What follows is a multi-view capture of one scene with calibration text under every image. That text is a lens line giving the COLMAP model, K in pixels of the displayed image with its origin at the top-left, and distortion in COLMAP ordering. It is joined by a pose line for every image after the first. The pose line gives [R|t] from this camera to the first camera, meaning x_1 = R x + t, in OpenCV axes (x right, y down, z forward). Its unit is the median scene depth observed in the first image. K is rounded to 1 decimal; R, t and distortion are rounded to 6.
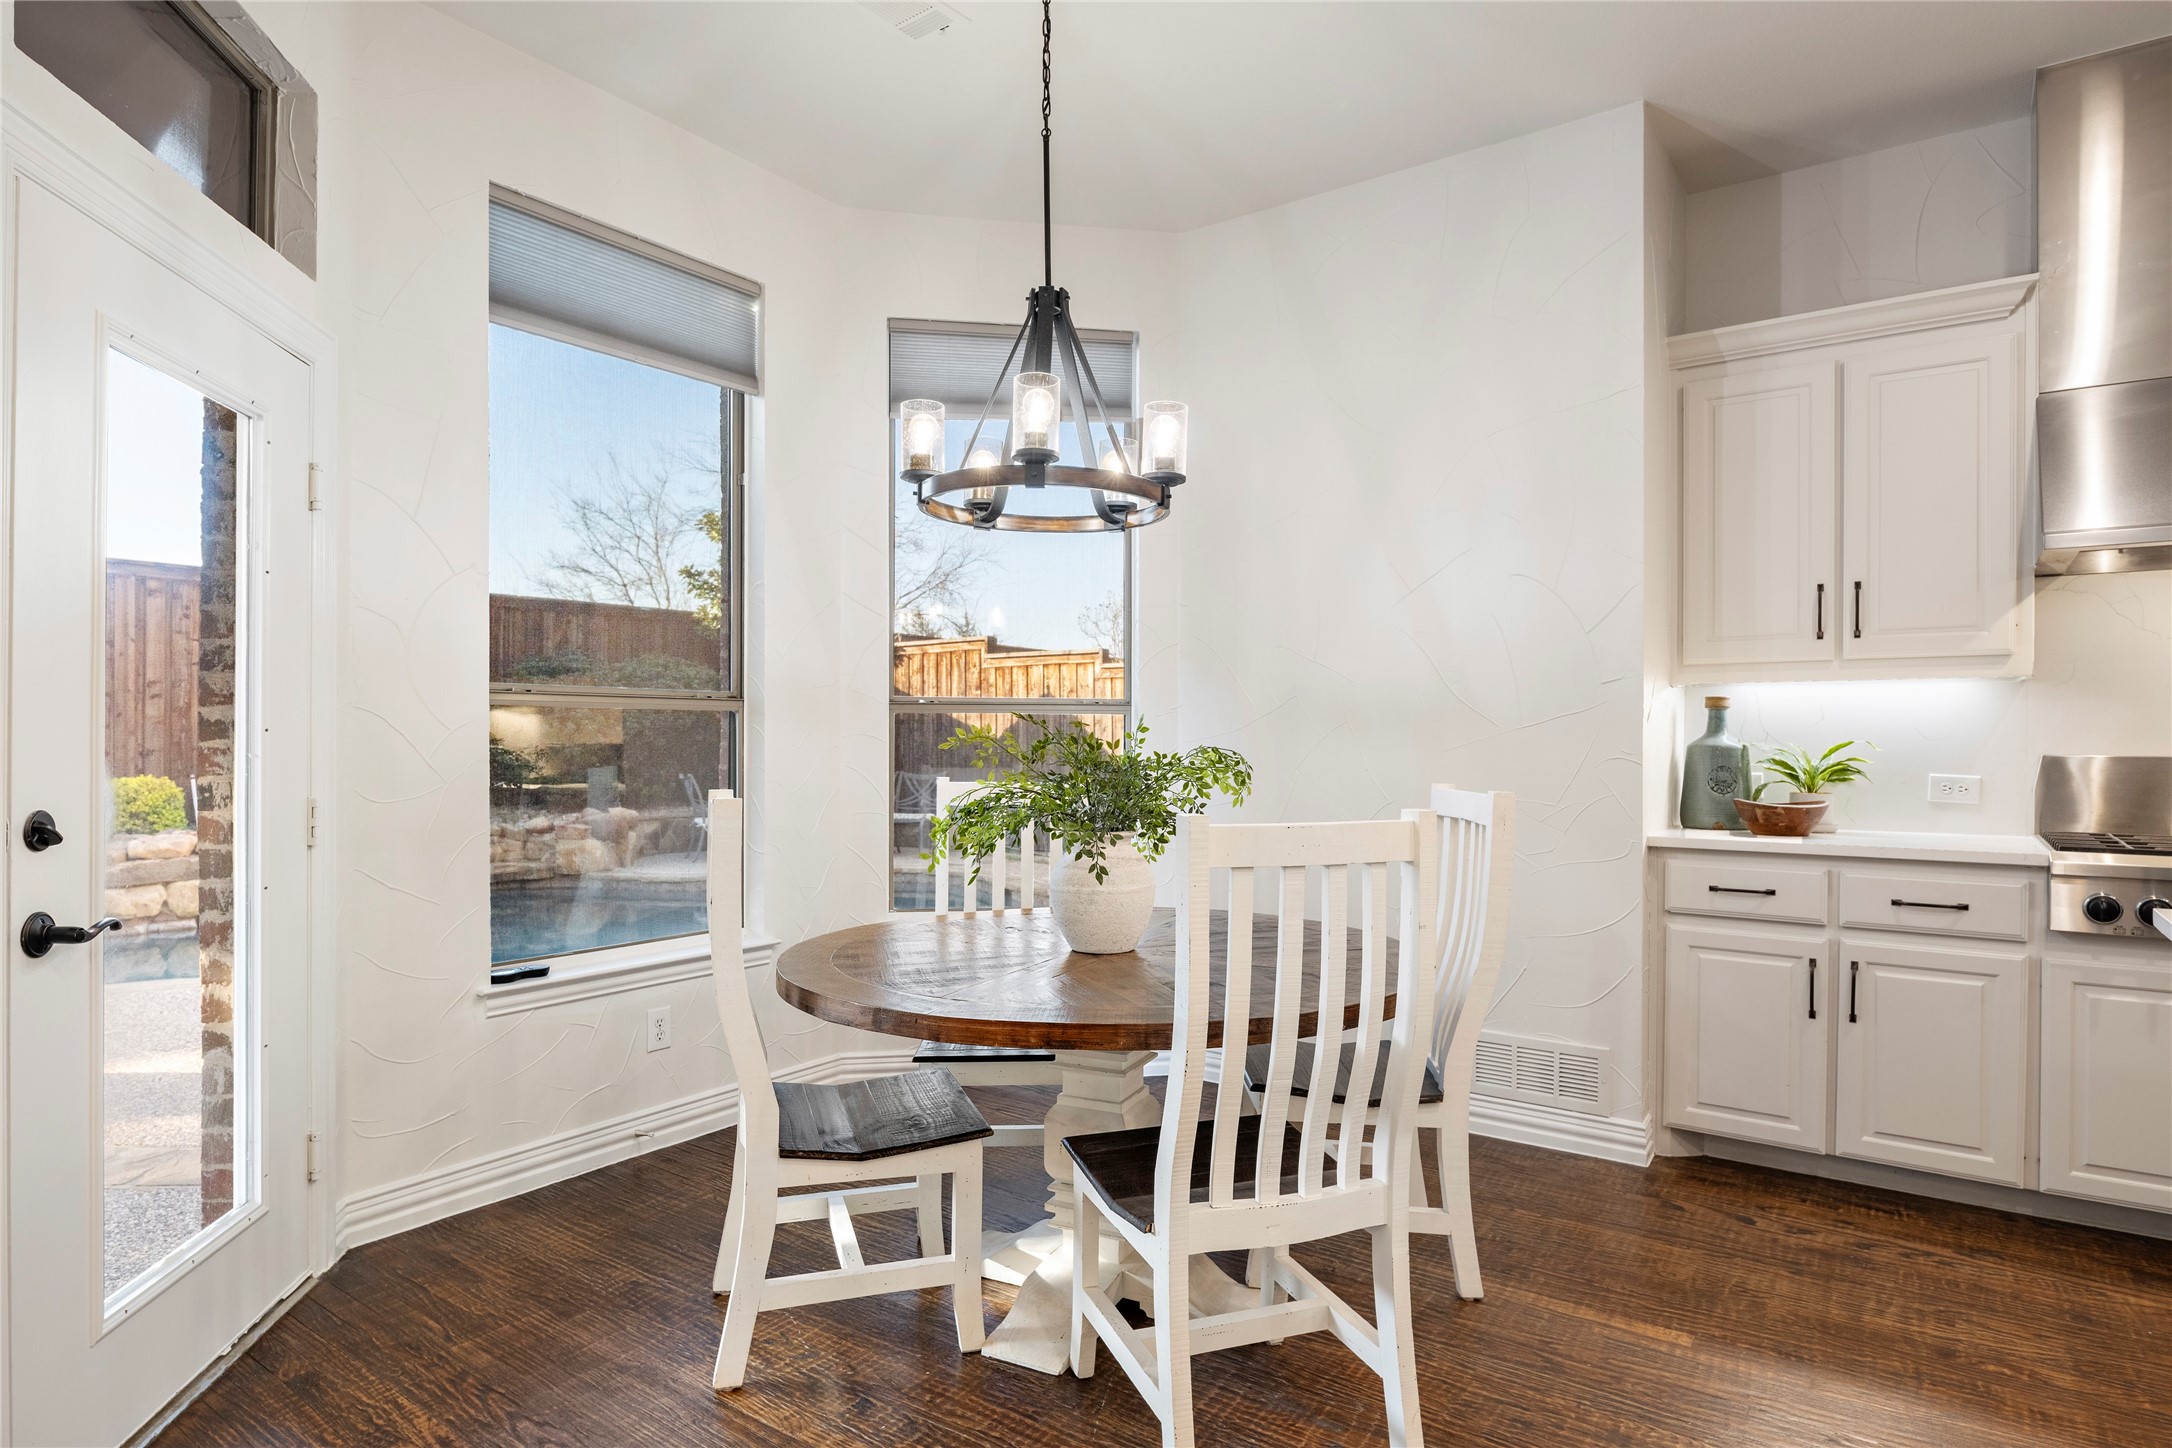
lens RADIAL K [[1178.4, 0, 1079.5], [0, 1178.4, 745.2], [0, 0, 1]] dist [-0.001641, -0.005403]
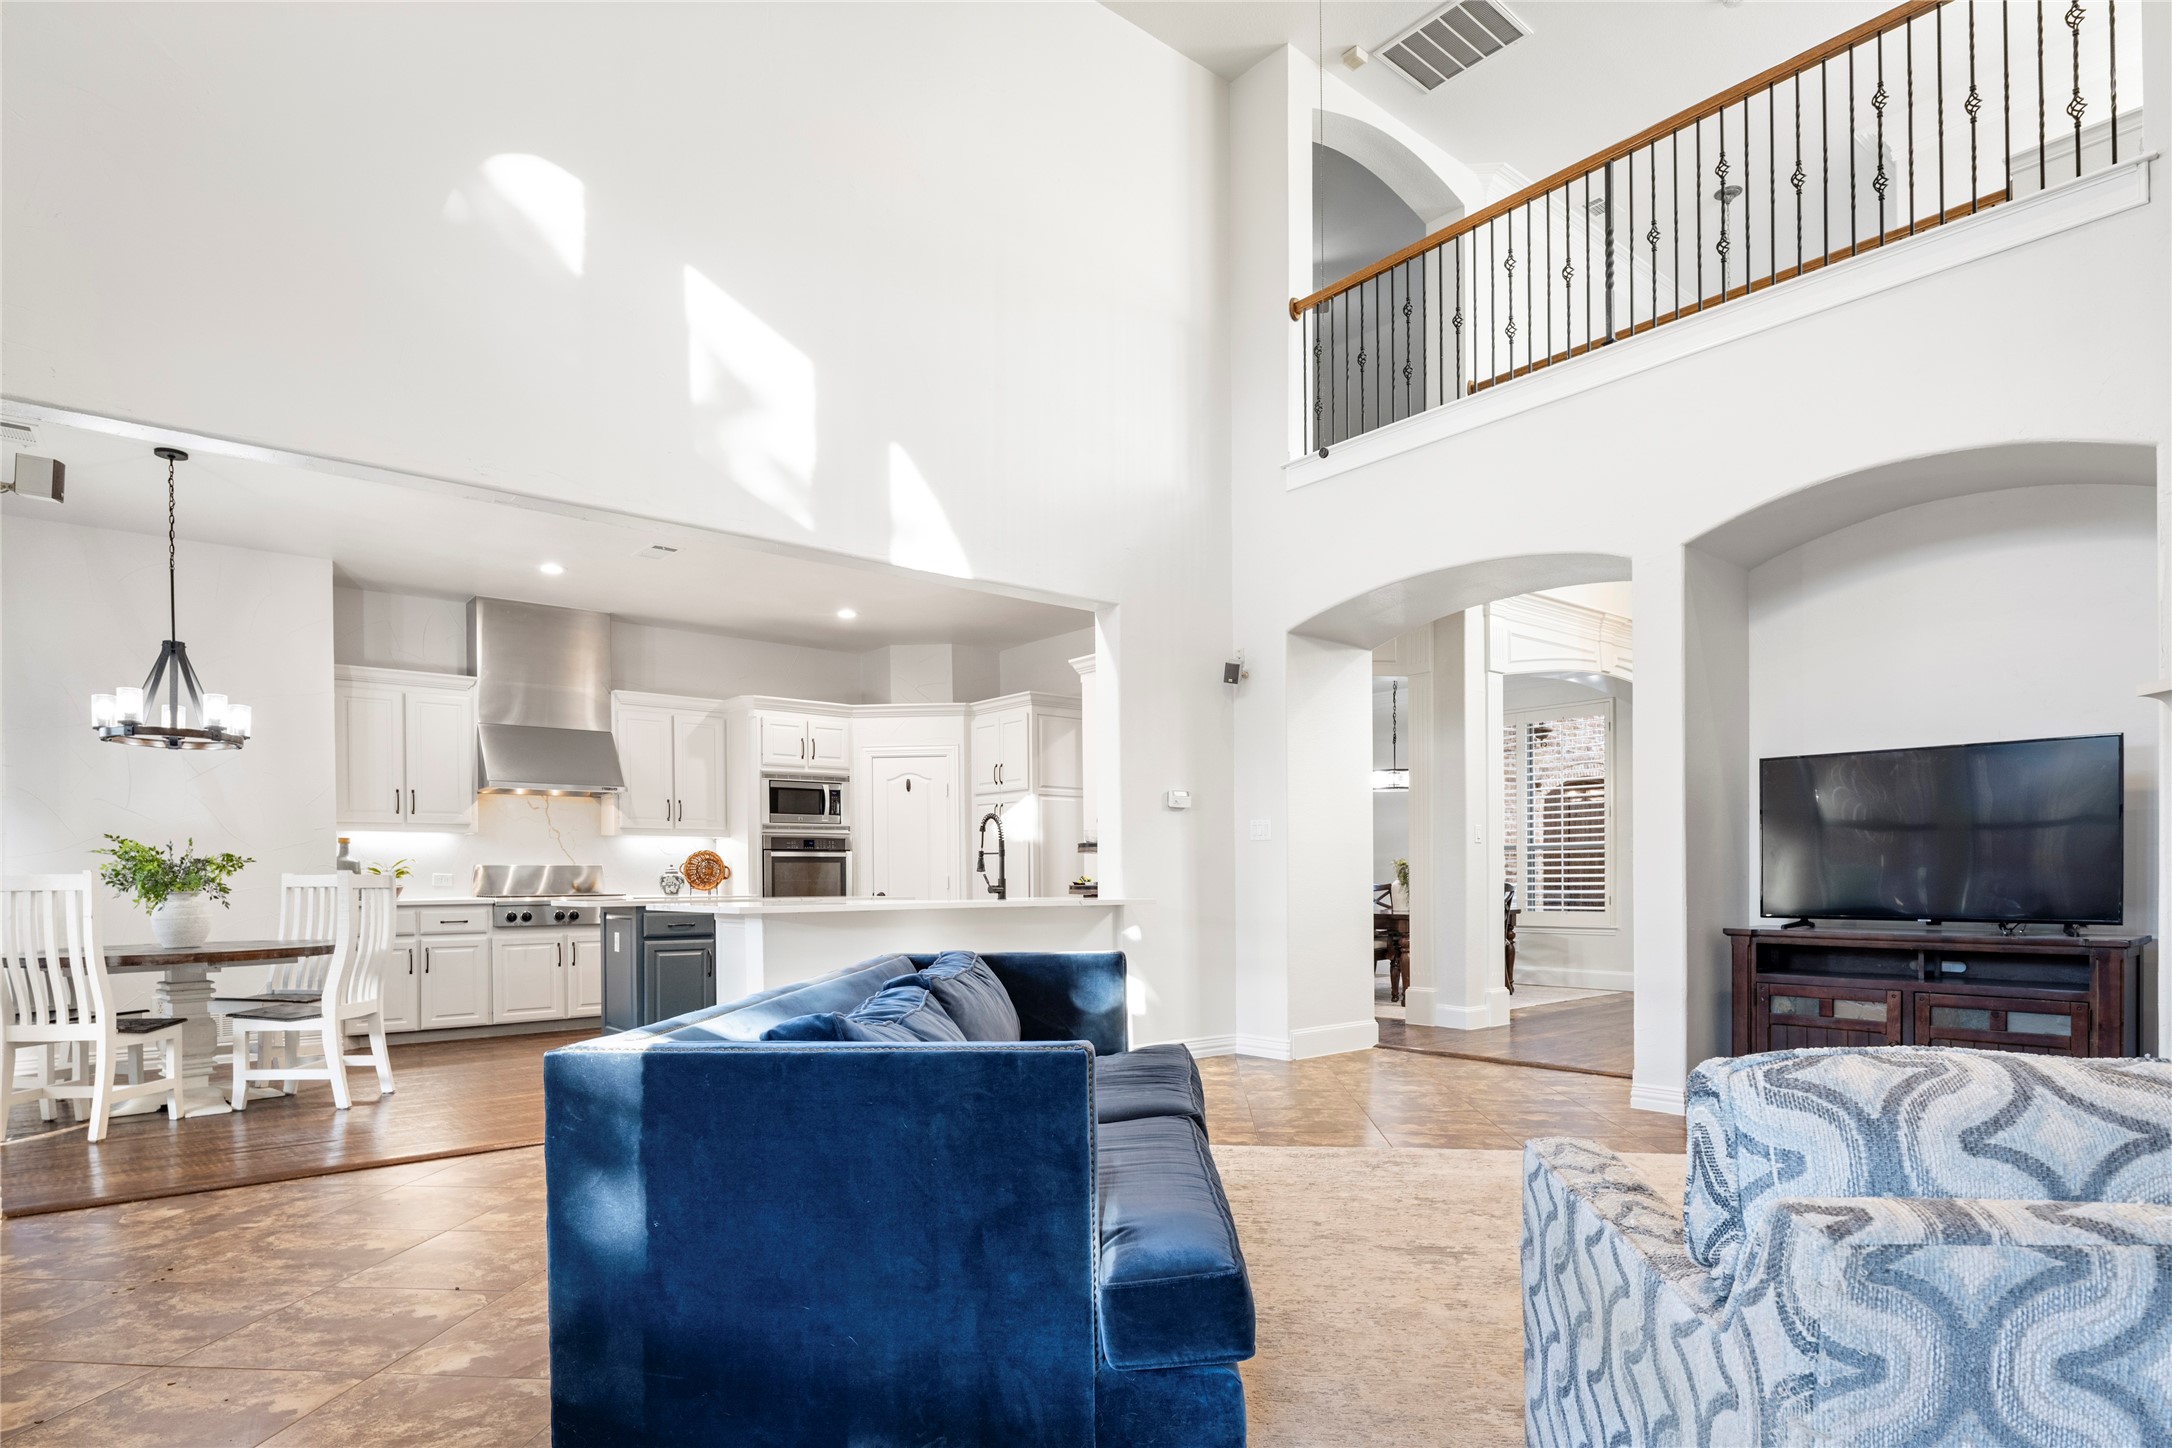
lens RADIAL K [[1178.4, 0, 1080.6], [0, 1178.4, 885.2], [0, 0, 1]] dist [-0.001641, -0.005403]
pose [[0.244128, -0.009188, 0.969700, -1.273272], [0.017350, 0.999836, 0.005106, 0.060416], [-0.969588, 0.015578, 0.244247, -0.843274]]
